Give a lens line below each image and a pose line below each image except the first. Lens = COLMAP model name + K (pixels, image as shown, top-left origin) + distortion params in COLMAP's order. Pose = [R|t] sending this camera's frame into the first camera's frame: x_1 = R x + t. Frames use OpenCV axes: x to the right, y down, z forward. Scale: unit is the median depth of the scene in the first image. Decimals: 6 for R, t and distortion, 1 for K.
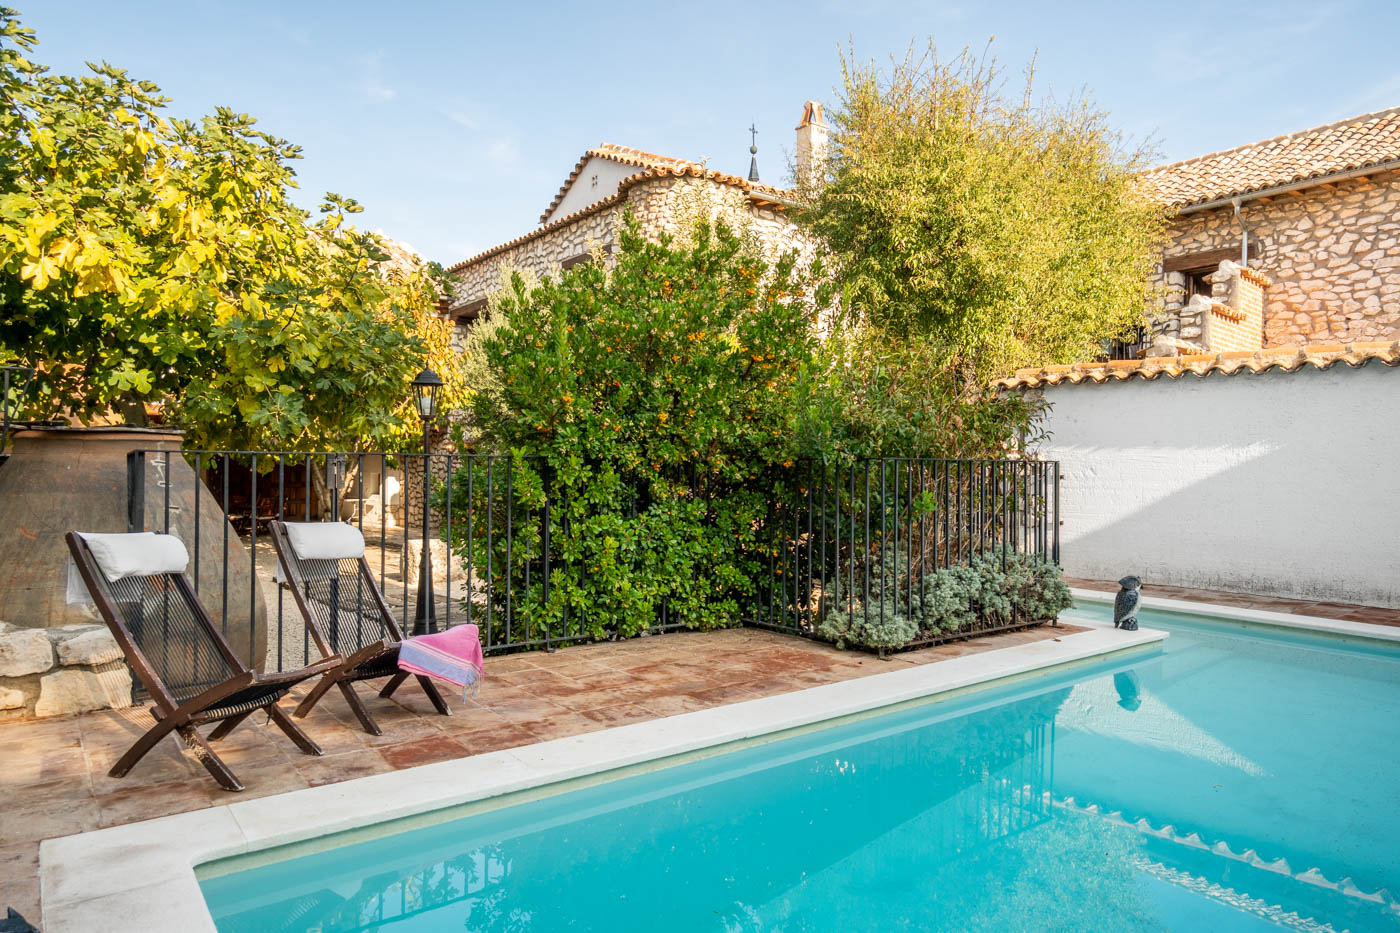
lens RADIAL K [[876.2, 0, 699.9], [0, 876.2, 466.9], [0, 0, 1]] dist [-0.002333, 0.001618]
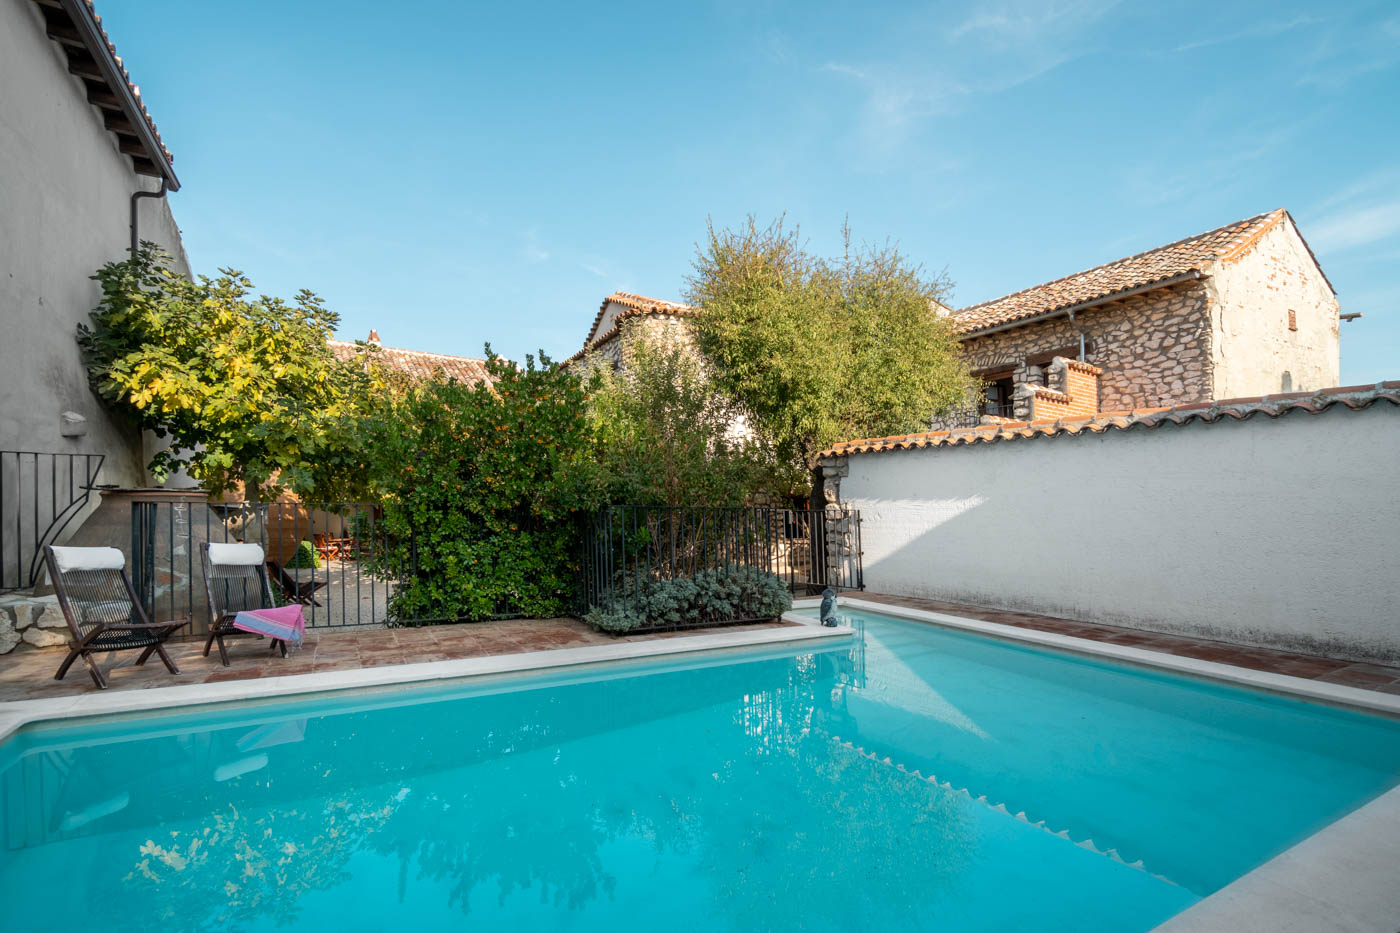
lens RADIAL K [[634.9, 0, 694.7], [0, 634.9, 510.1], [0, 0, 1]] dist [0.005414, -0.000617]
pose [[0.987999, 0.000412, -0.154457, 0.216613], [-0.001377, 0.999980, -0.006145, 0.001500], [0.154452, 0.006284, 0.987980, -0.029255]]
